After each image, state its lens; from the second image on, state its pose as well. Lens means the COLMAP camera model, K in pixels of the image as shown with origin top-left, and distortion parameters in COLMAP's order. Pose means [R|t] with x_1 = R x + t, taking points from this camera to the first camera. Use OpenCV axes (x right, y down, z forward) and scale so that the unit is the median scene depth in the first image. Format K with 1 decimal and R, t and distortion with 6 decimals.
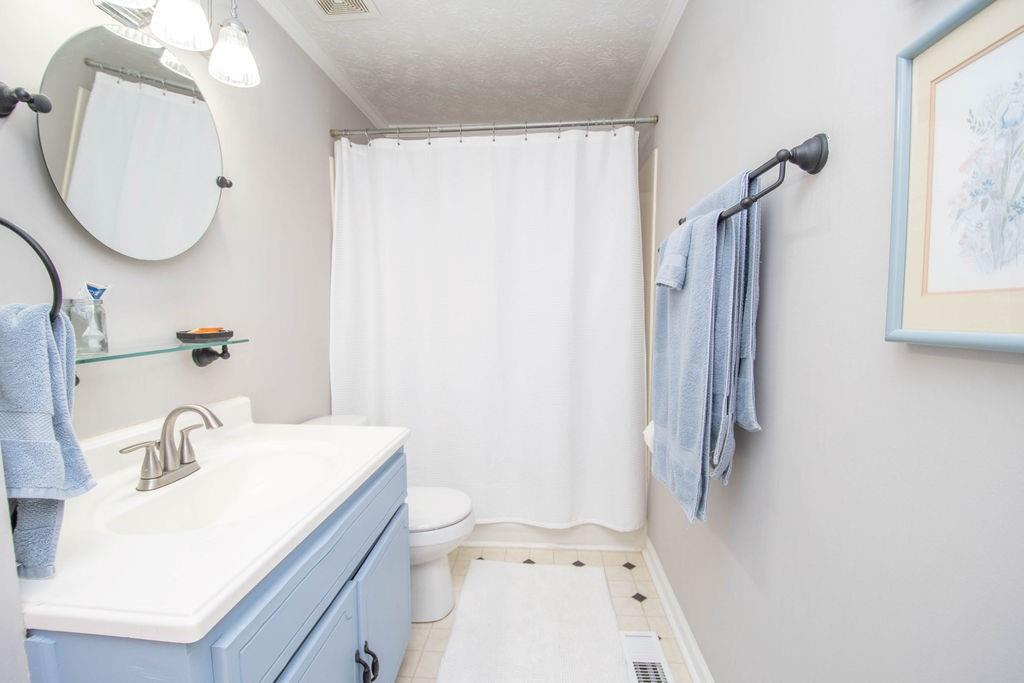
lens RADIAL K [[449.8, 0, 515.1], [0, 449.8, 353.5], [0, 0, 1]] dist [0.014186, -0.020805]
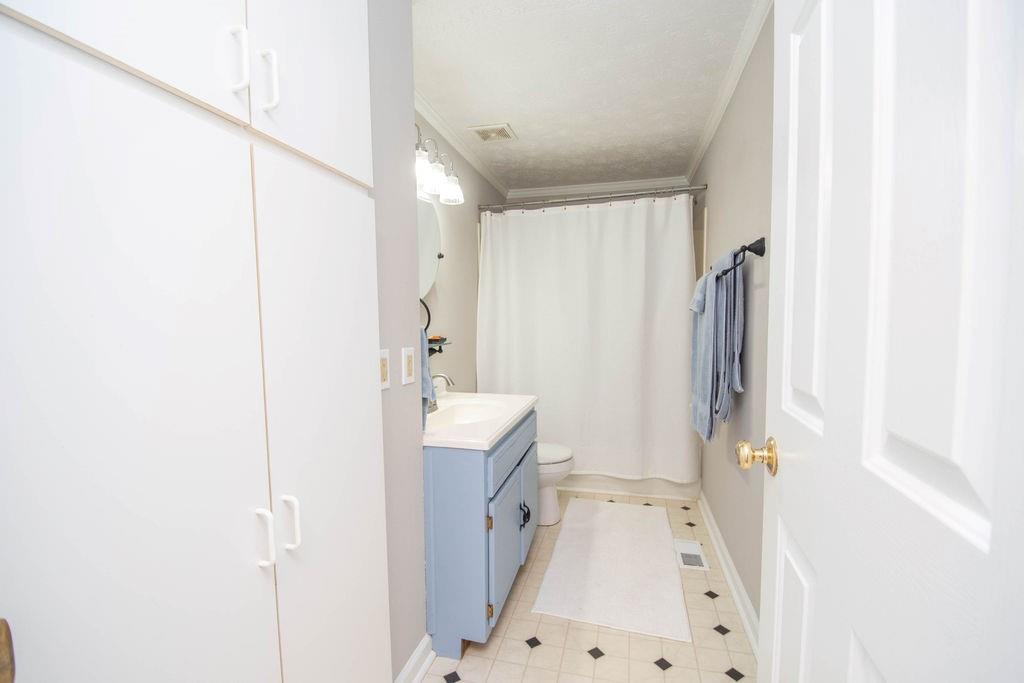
lens RADIAL K [[449.8, 0, 515.1], [0, 449.8, 353.5], [0, 0, 1]] dist [0.014186, -0.020805]
pose [[0.984013, 0.004823, -0.178029, -0.019930], [-0.008409, 0.999777, -0.019391, 0.033563], [0.177896, 0.020578, 0.983834, -0.529174]]
